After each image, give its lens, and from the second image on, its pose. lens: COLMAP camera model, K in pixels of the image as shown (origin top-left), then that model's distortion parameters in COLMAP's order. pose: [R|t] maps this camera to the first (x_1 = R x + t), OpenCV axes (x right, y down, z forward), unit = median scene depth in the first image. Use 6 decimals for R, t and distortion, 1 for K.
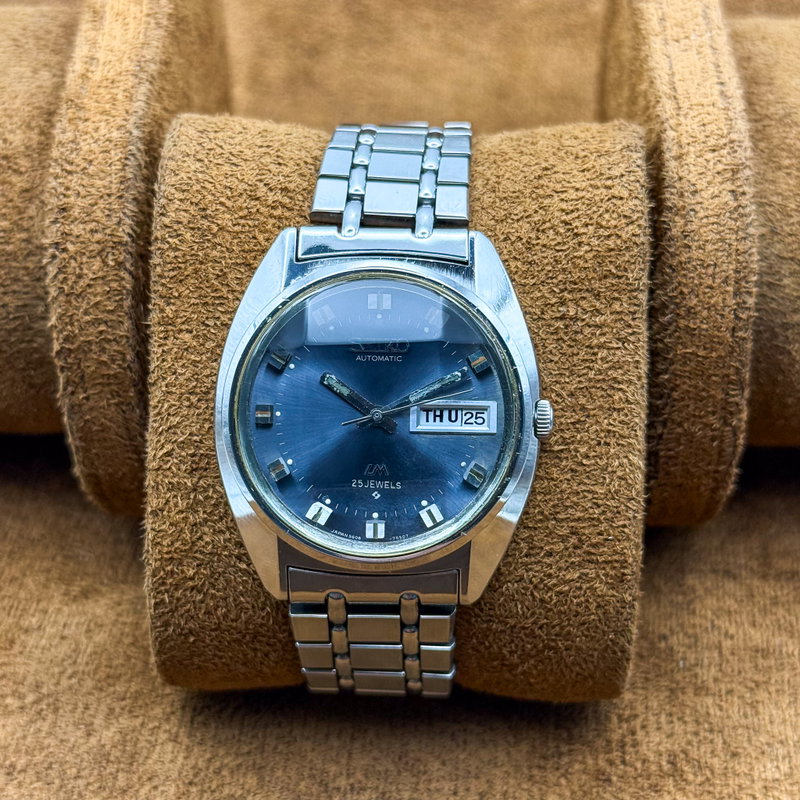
lens RADIAL K [[1720.4, 0, 400.0], [0, 1720.4, 400.0], [0, 0, 1]] dist [0.060701, -0.039521]
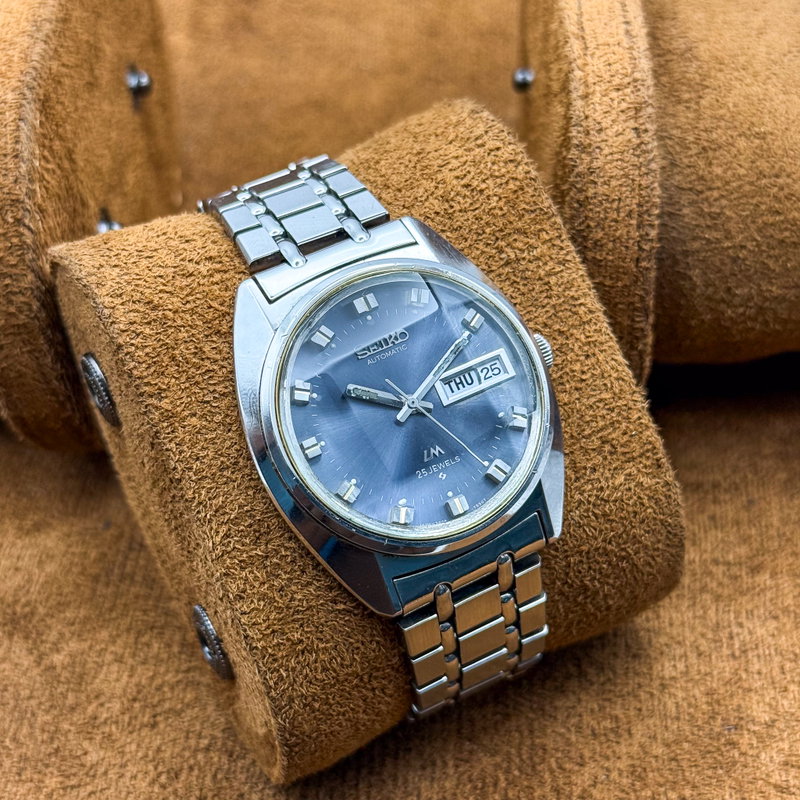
lens RADIAL K [[1720.4, 0, 400.0], [0, 1720.4, 400.0], [0, 0, 1]] dist [0.060701, -0.039521]
pose [[0.862864, -0.390011, 0.321491, -0.334818], [0.429591, 0.901033, -0.059927, 0.063029], [-0.266302, 0.189819, 0.945014, 0.029428]]
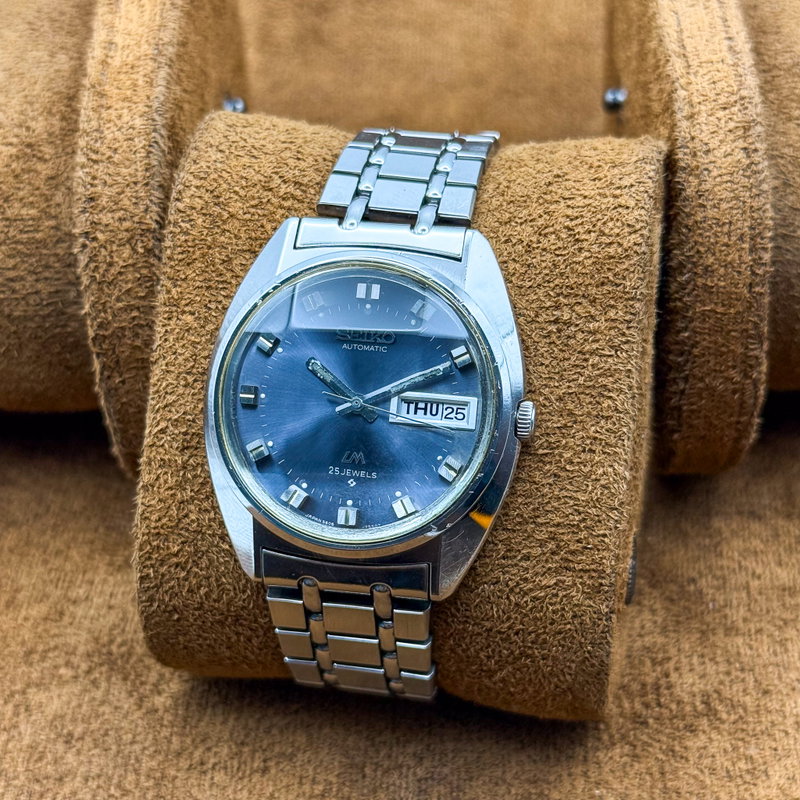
lens RADIAL K [[1720.4, 0, 400.0], [0, 1720.4, 400.0], [0, 0, 1]] dist [0.060701, -0.039521]
pose [[0.989215, 0.067103, -0.130192, 0.136888], [-0.073443, 0.996305, -0.044520, 0.048092], [0.126724, 0.053601, 0.990489, 0.003575]]
